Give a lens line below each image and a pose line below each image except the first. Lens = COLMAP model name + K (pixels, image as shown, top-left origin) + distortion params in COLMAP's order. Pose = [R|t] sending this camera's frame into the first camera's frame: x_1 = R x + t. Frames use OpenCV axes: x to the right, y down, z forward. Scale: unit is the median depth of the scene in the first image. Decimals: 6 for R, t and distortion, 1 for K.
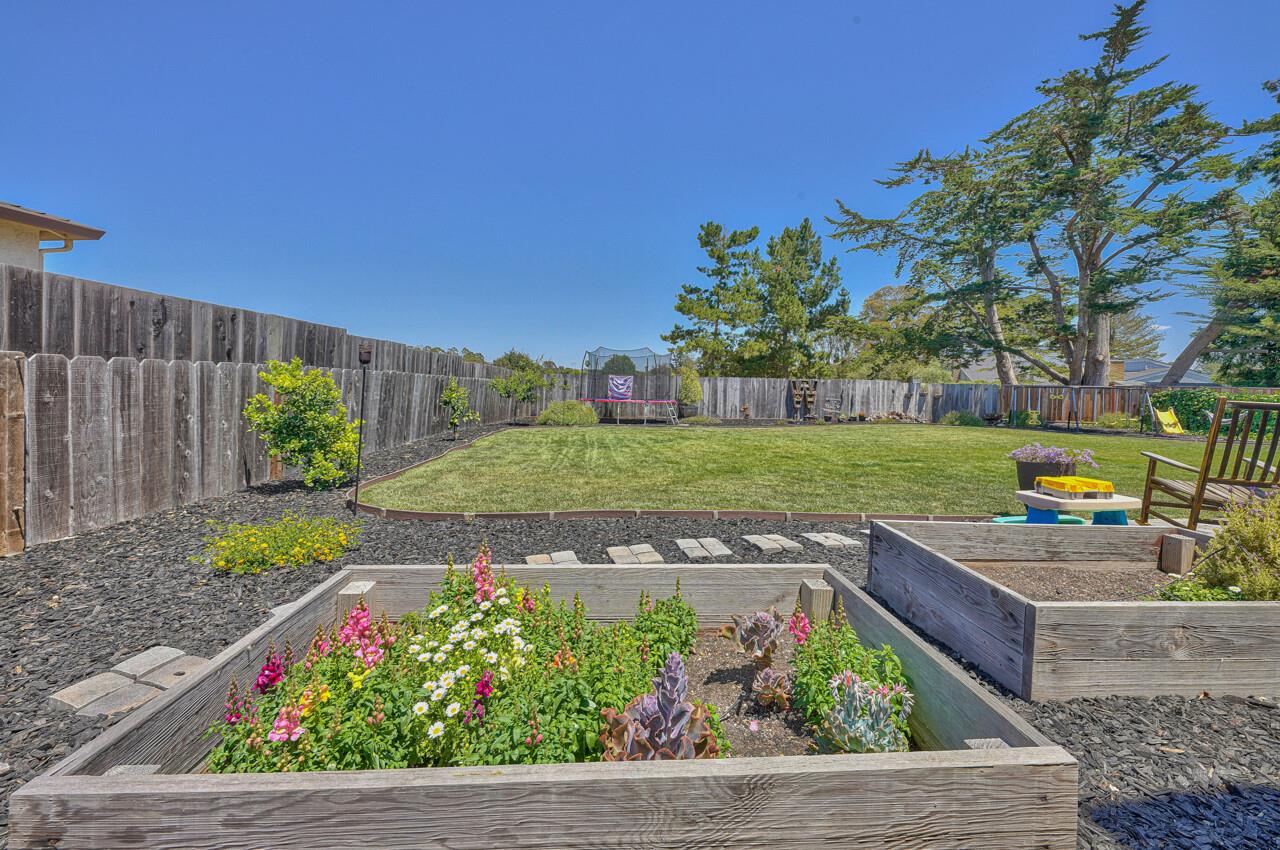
lens RADIAL K [[471.1, 0, 622.4], [0, 471.1, 392.7], [0, 0, 1]] dist [-0.001099, -0.000626]
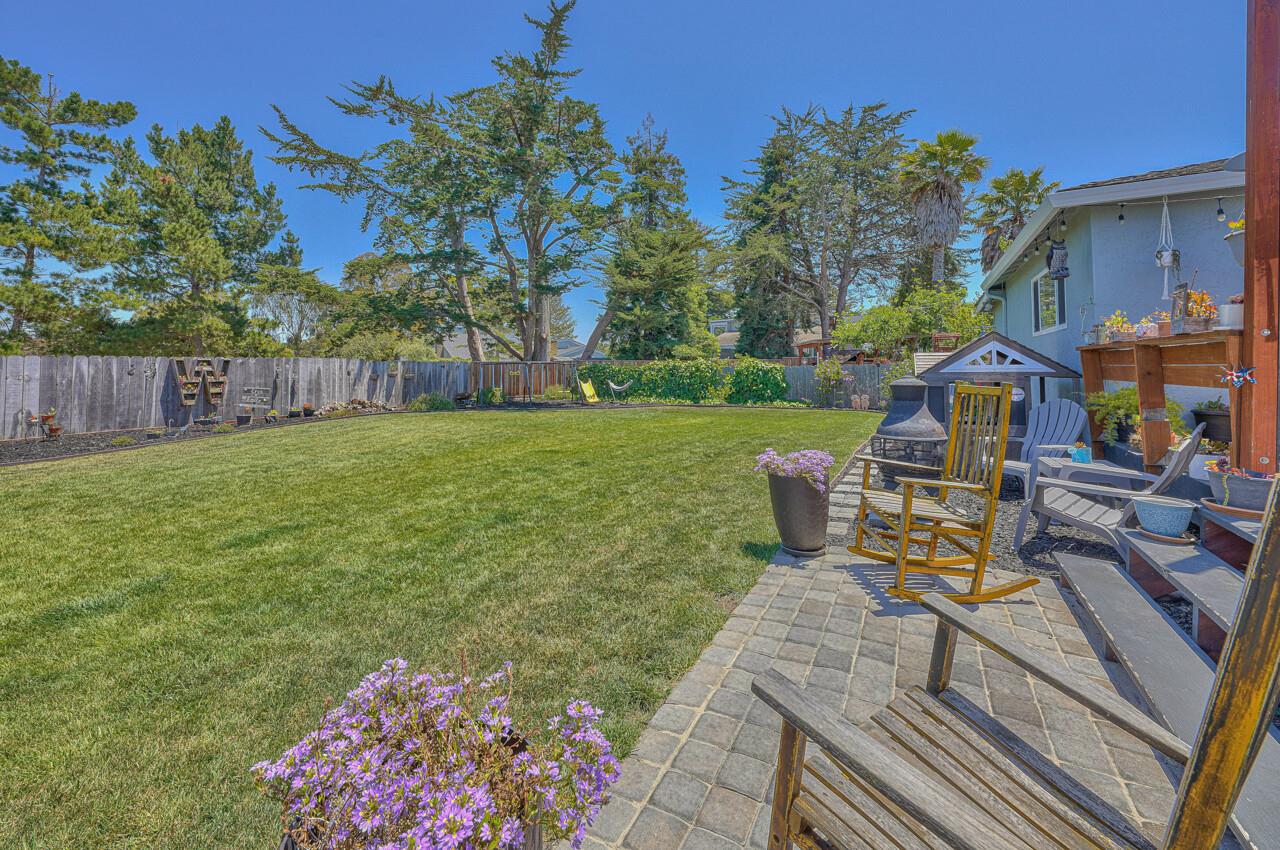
lens RADIAL K [[488.4, 0, 627.5], [0, 488.4, 358.4], [0, 0, 1]] dist [0.000658, -0.006212]
pose [[0.563545, -0.010201, 0.826023, 0.169283], [0.030055, 0.999515, -0.008161, -0.006113], [-0.825539, 0.029425, 0.563578, 0.184485]]
